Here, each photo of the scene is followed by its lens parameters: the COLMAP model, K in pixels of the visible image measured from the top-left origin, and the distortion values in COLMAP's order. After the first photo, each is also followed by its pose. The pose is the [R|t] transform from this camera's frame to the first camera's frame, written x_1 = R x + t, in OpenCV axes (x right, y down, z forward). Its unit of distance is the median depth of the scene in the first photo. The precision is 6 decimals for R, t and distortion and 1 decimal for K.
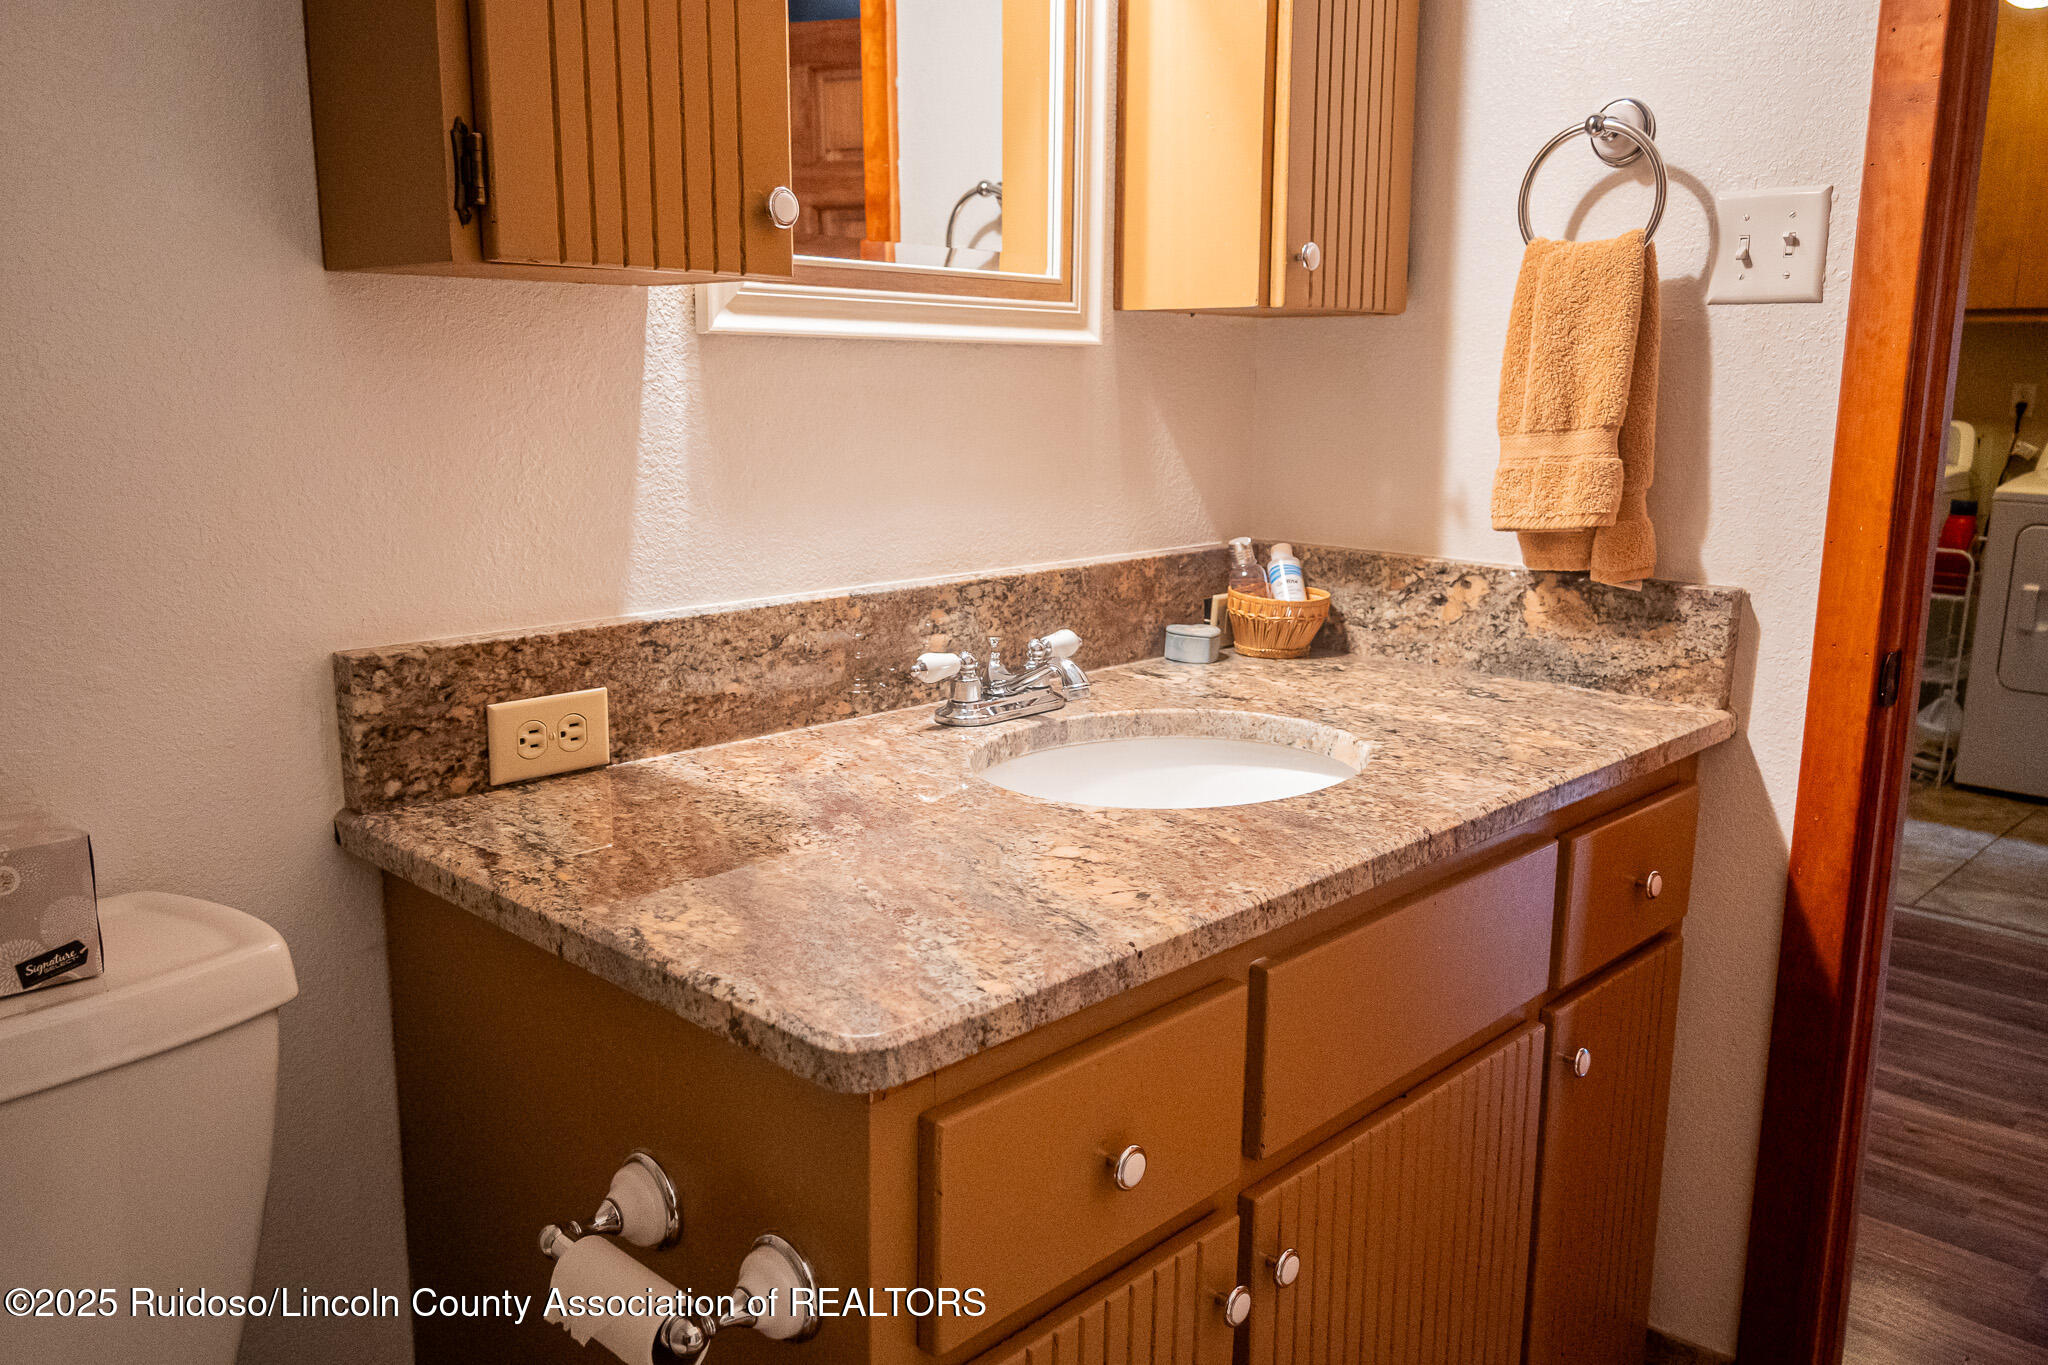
lens RADIAL K [[1591.3, 0, 1029.0], [0, 1591.3, 683.4], [0, 0, 1]] dist [-0.001611, 0.000951]
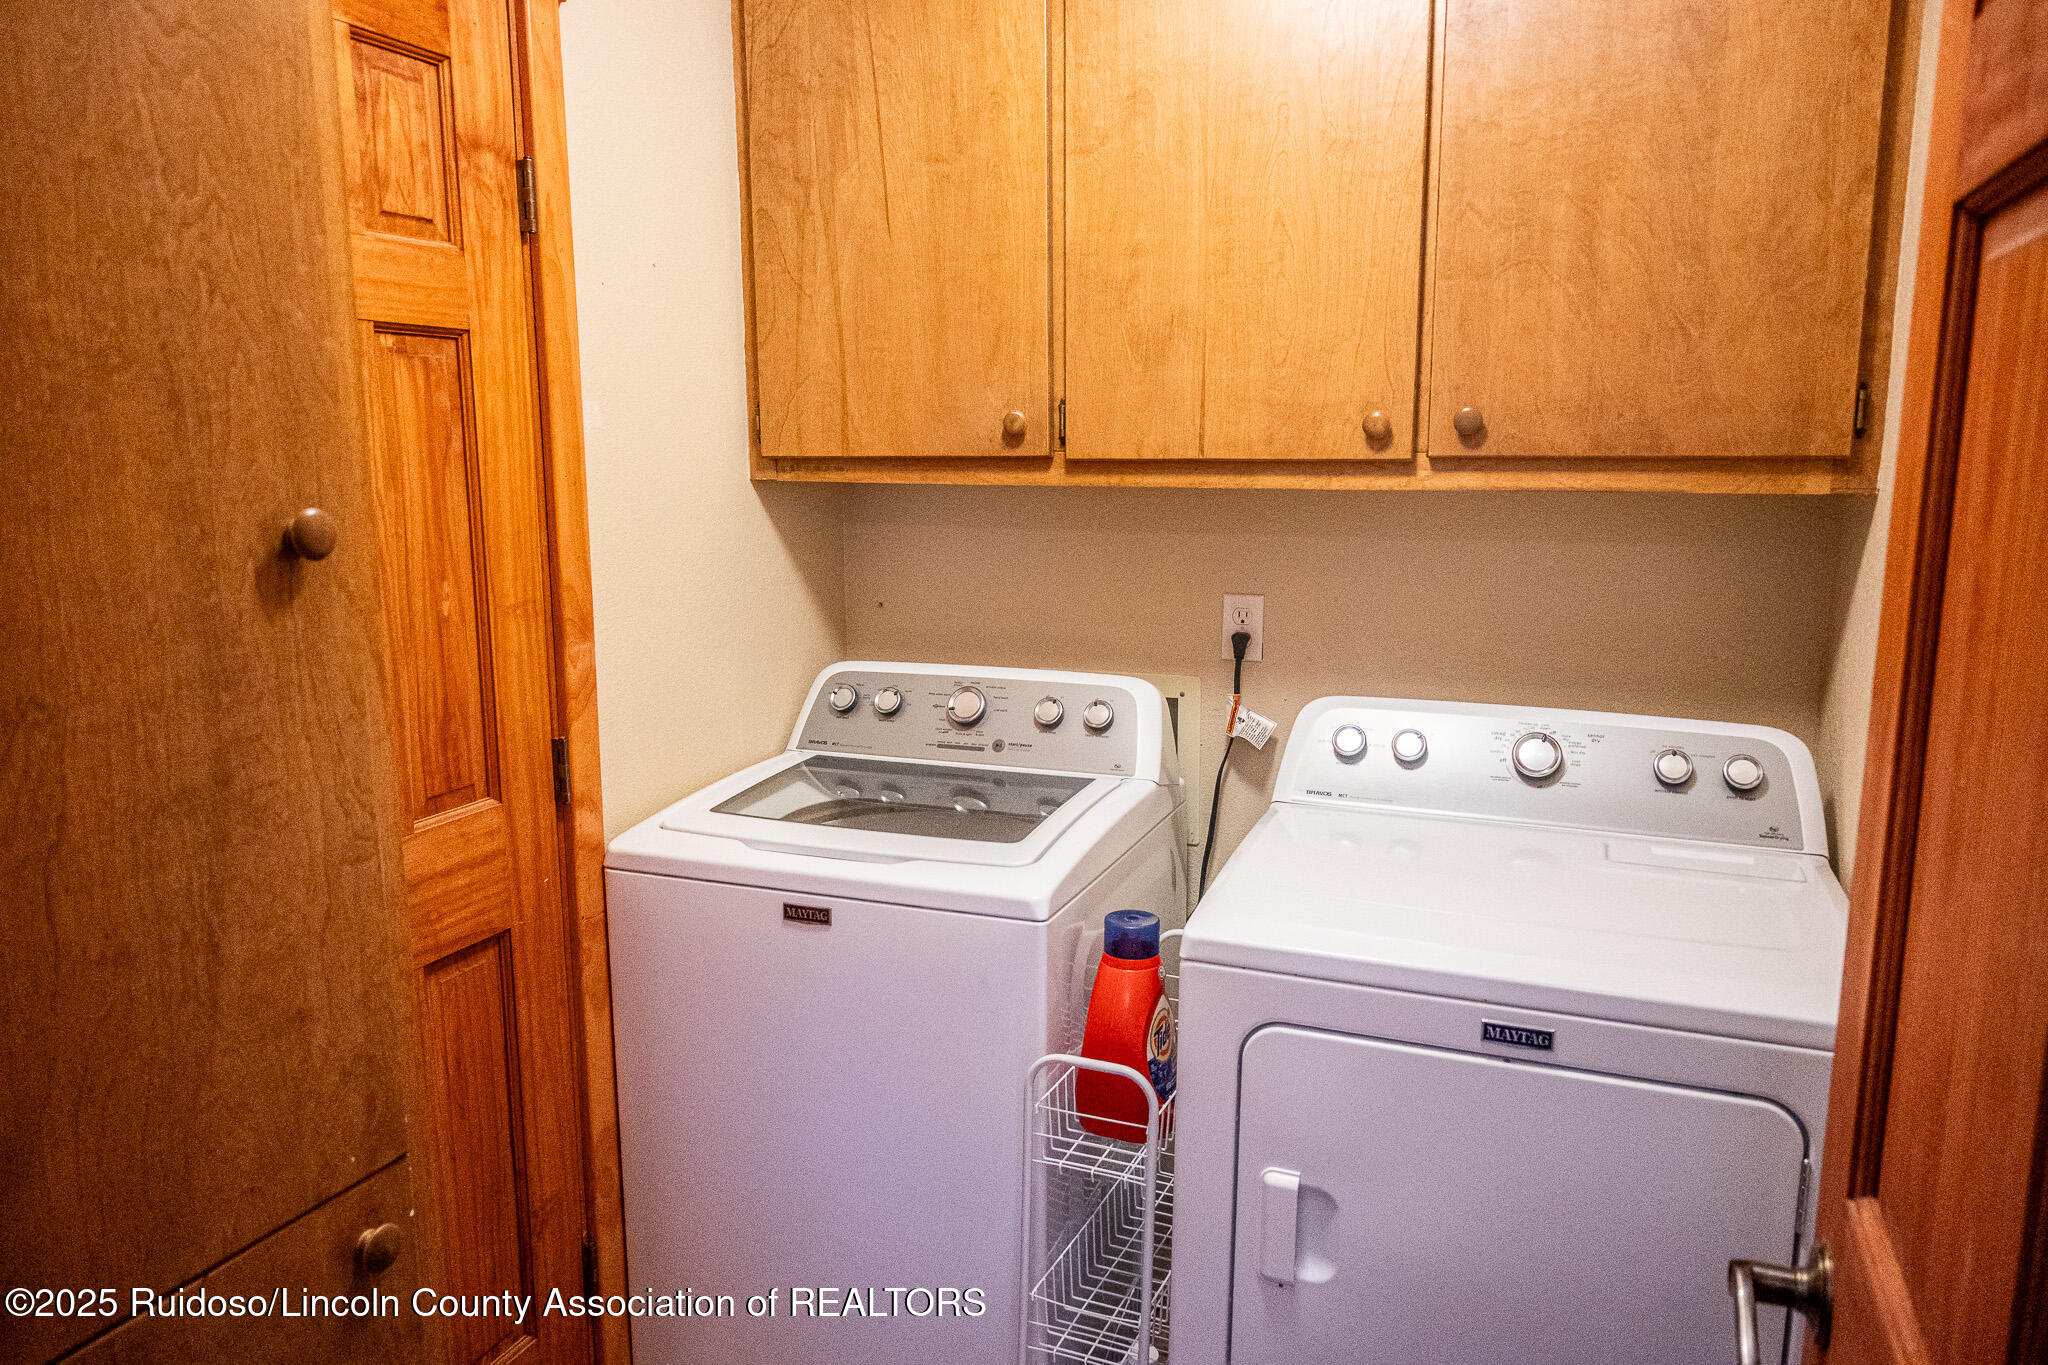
lens RADIAL K [[1425.8, 0, 1028.4], [0, 1425.8, 683.0], [0, 0, 1]] dist [-0.005526, 0.002713]
pose [[0.930144, -0.078848, 0.358629, 0.405271], [0.087312, 0.996153, -0.007440, -0.167568], [-0.356663, 0.038233, 0.933450, 0.612253]]
